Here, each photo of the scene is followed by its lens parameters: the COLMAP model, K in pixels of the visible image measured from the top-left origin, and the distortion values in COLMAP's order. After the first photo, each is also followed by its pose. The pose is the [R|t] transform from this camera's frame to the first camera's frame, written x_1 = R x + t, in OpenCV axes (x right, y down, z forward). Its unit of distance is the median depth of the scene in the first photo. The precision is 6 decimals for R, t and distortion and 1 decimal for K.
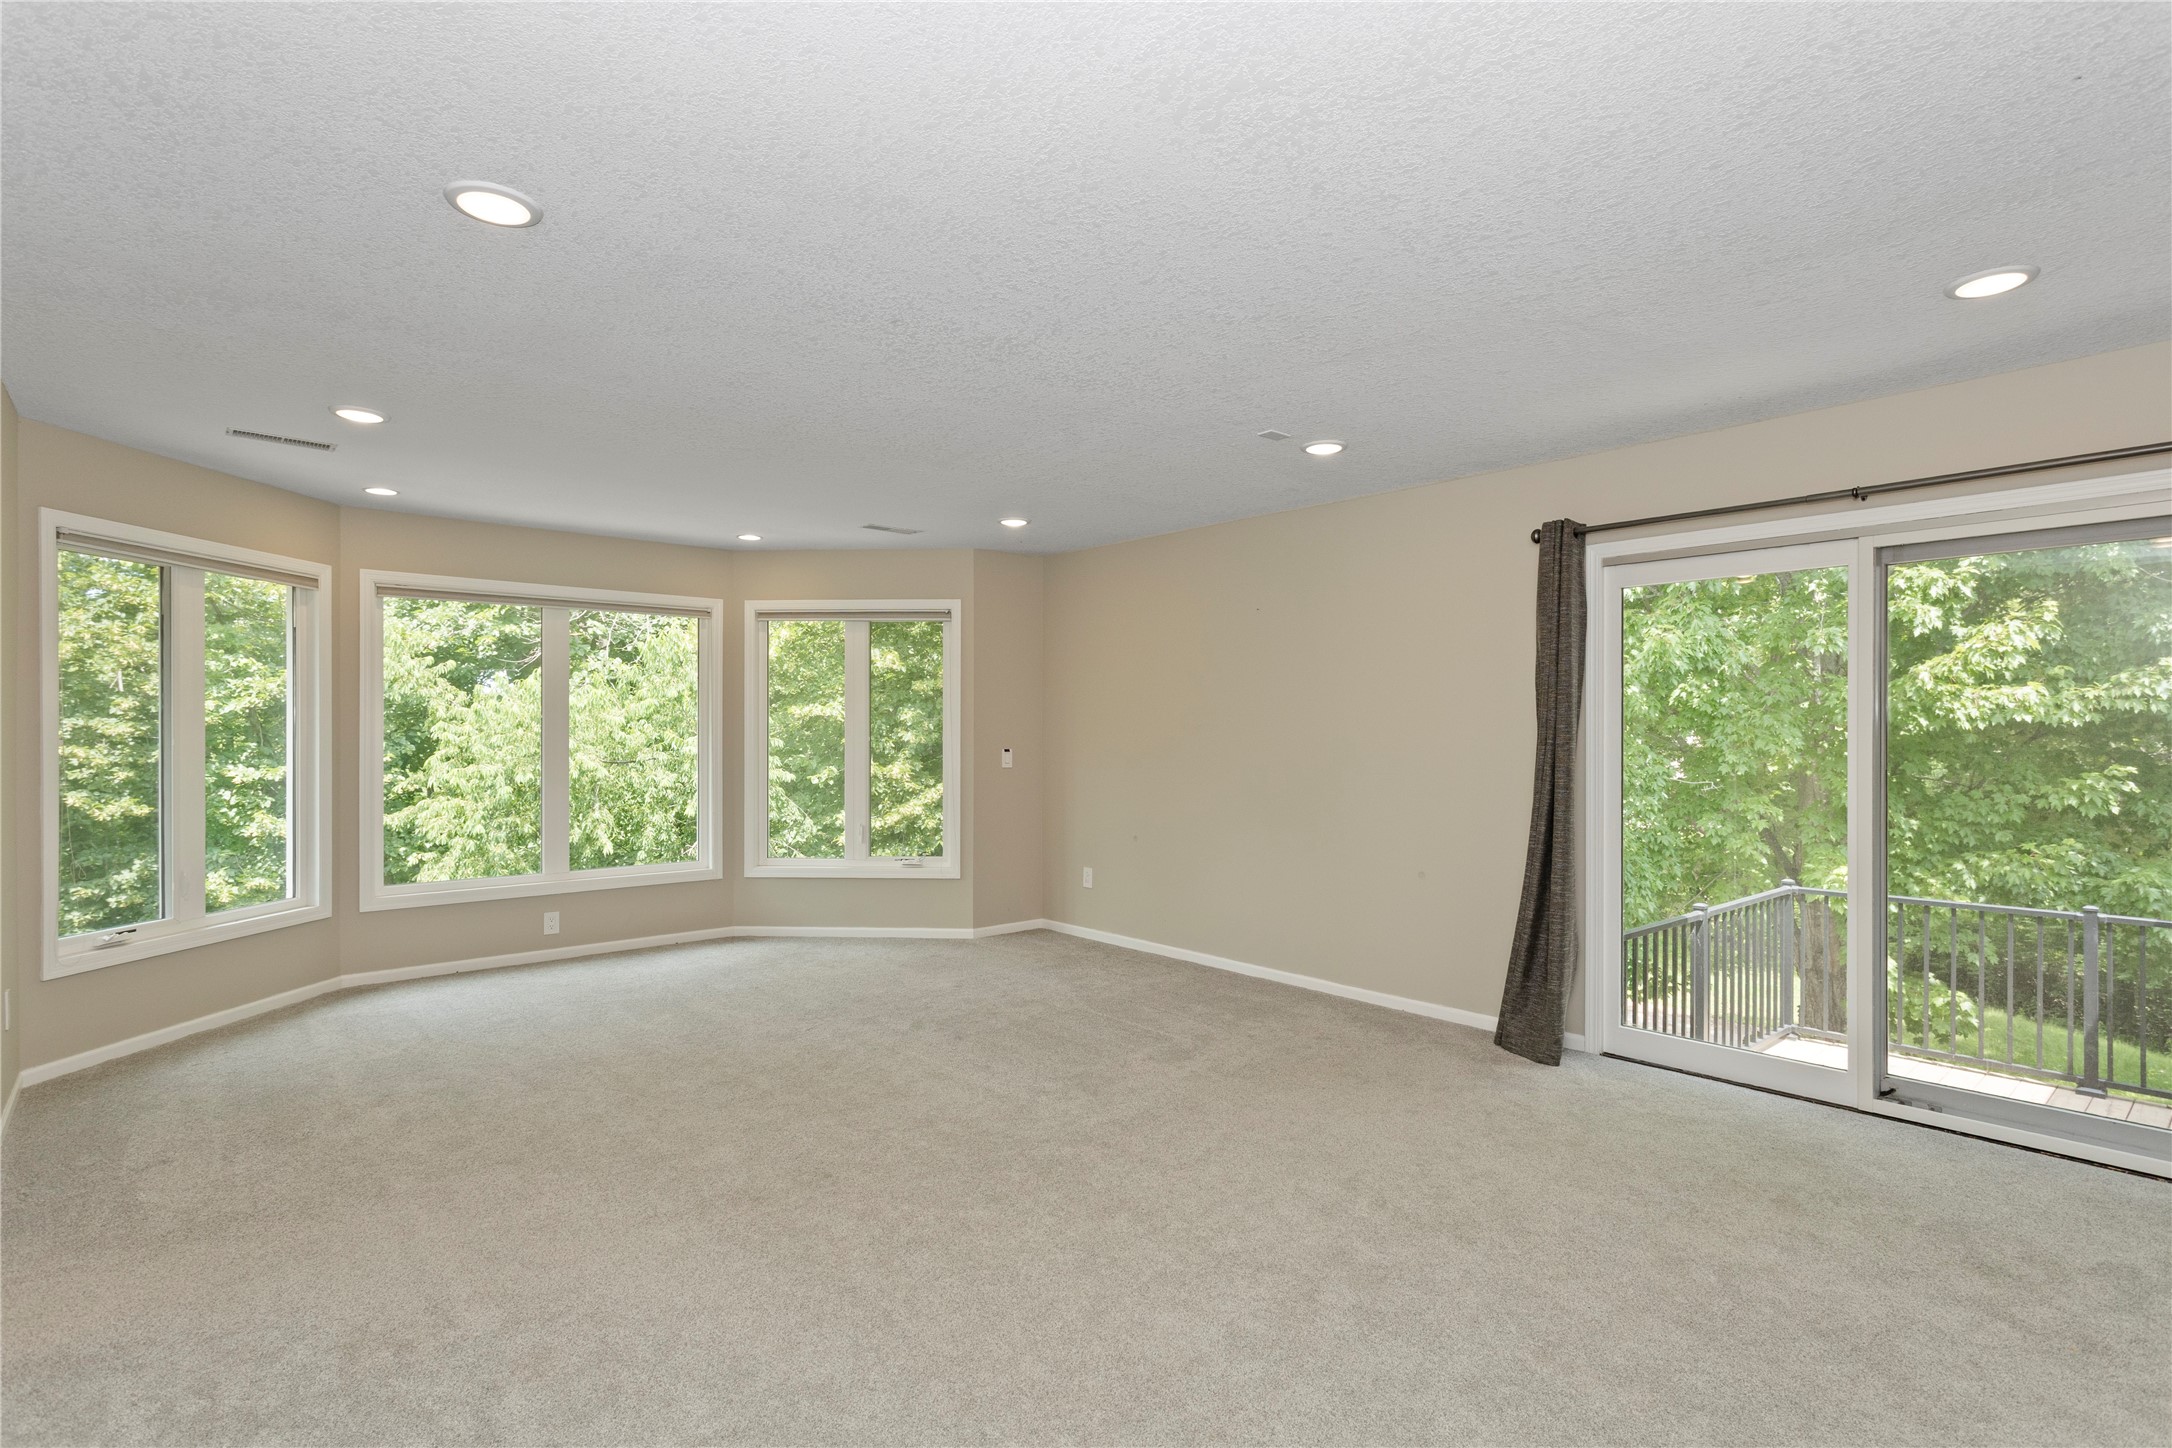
lens RADIAL K [[1052.1, 0, 1106.7], [0, 1052.1, 737.2], [0, 0, 1]] dist [0.013208, -0.001895]
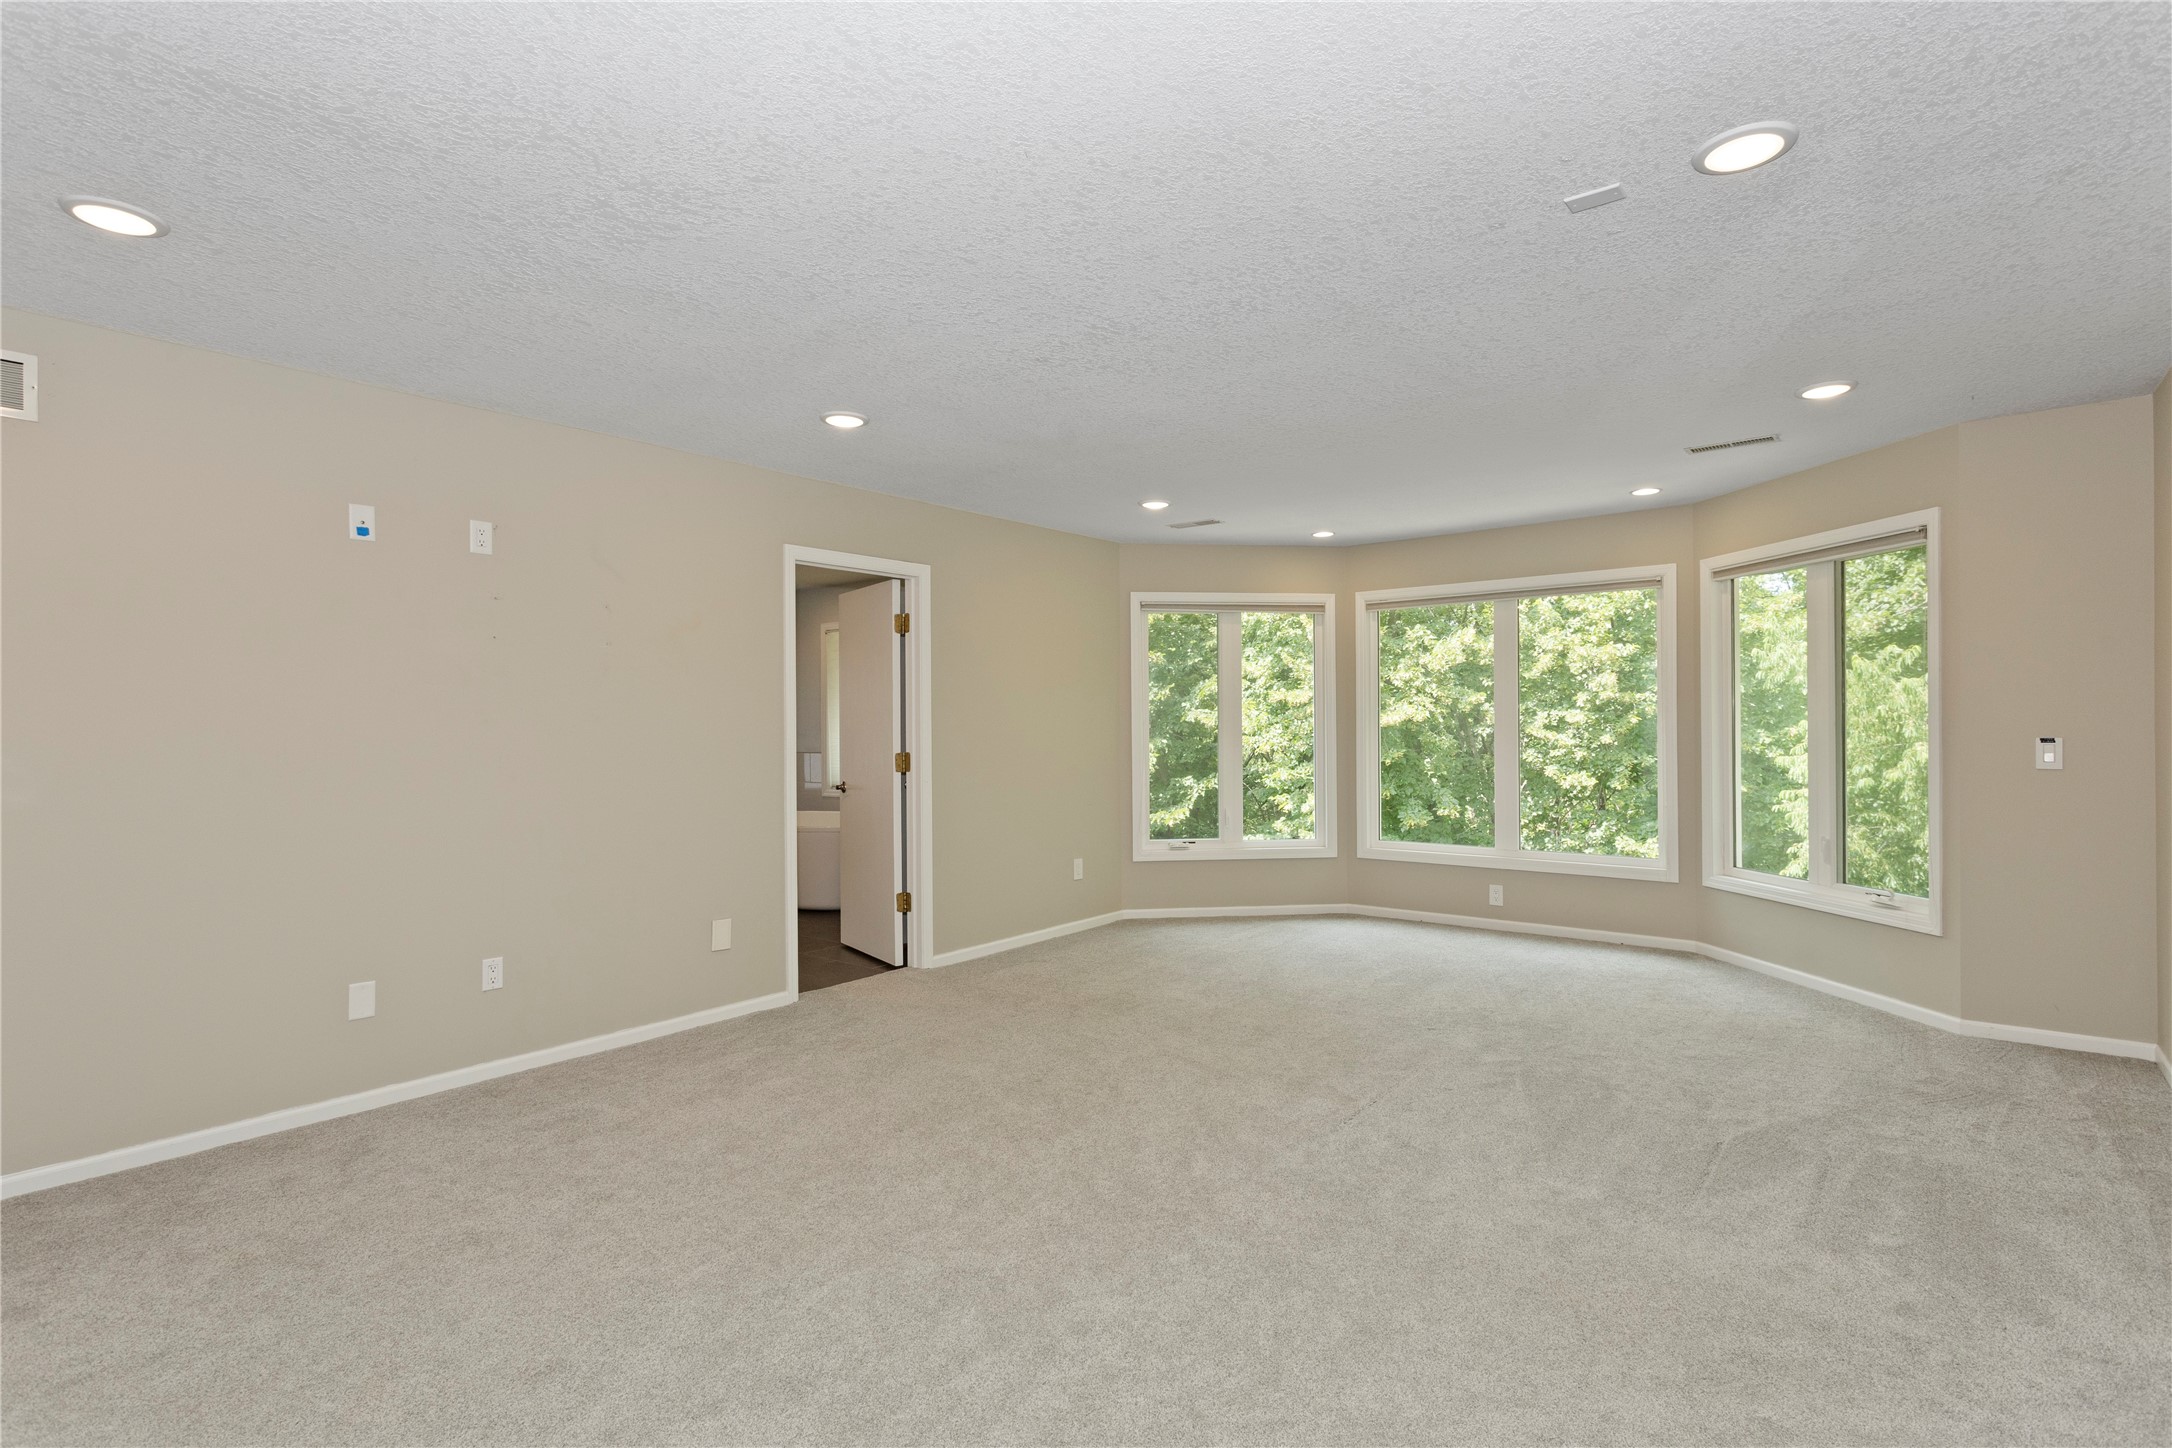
lens RADIAL K [[1052.1, 0, 1106.1], [0, 1052.1, 719.5], [0, 0, 1]] dist [0.013208, -0.001895]
pose [[0.186790, -0.007281, -0.982373, 0.418482], [0.001668, 0.999973, -0.007094, 0.004197], [0.982399, -0.000314, 0.186797, 0.378913]]
